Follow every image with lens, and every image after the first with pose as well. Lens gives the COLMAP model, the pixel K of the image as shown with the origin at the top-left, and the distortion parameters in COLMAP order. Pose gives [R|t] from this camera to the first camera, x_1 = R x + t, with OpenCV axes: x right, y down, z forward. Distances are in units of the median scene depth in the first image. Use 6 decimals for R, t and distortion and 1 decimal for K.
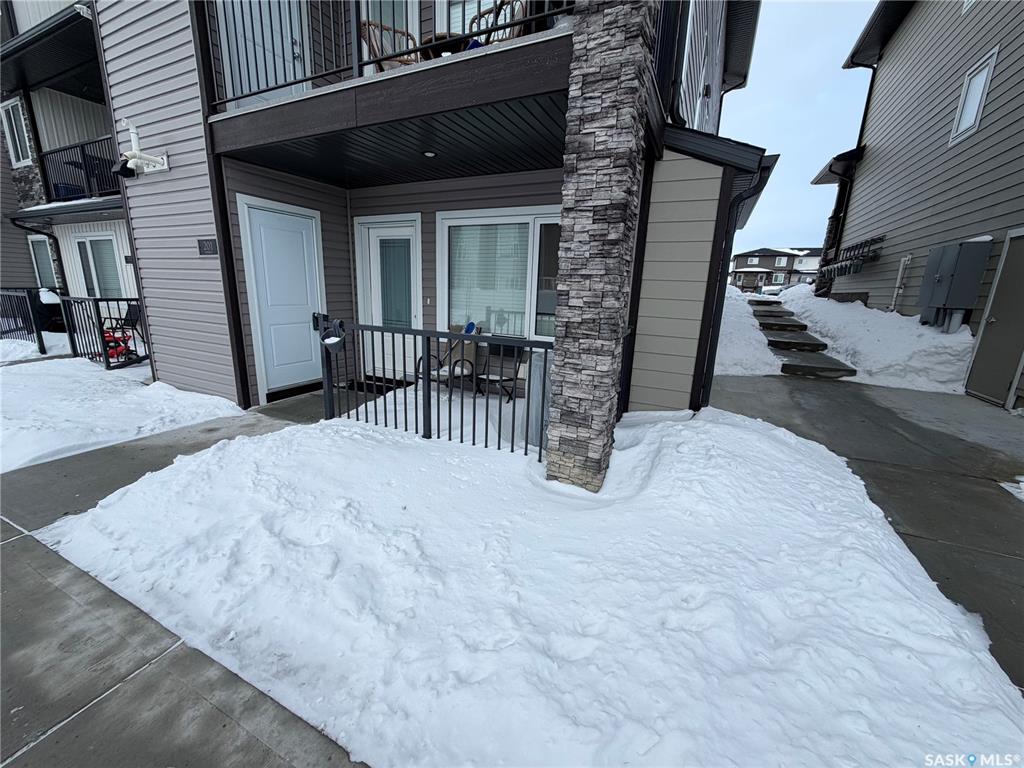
lens RADIAL K [[406.7, 0, 508.9], [0, 406.7, 383.1], [0, 0, 1]] dist [0.001144, -0.000300]
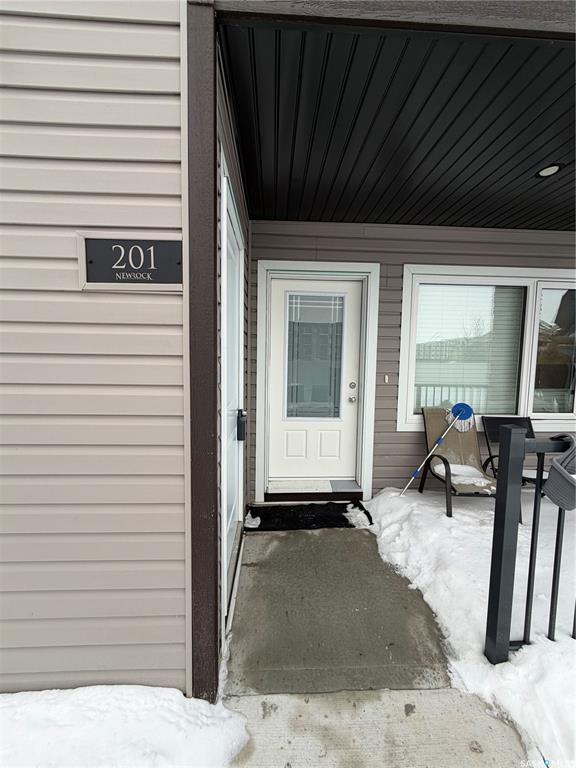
lens RADIAL K [[305.0, 0, 288.4], [0, 305.0, 381.4], [0, 0, 1]] dist [0.001144, -0.000300]
pose [[0.874556, -0.054447, 0.481858, -0.870842], [0.124265, 0.985660, -0.114163, -0.218216], [-0.468732, 0.159720, 0.868781, 0.843334]]
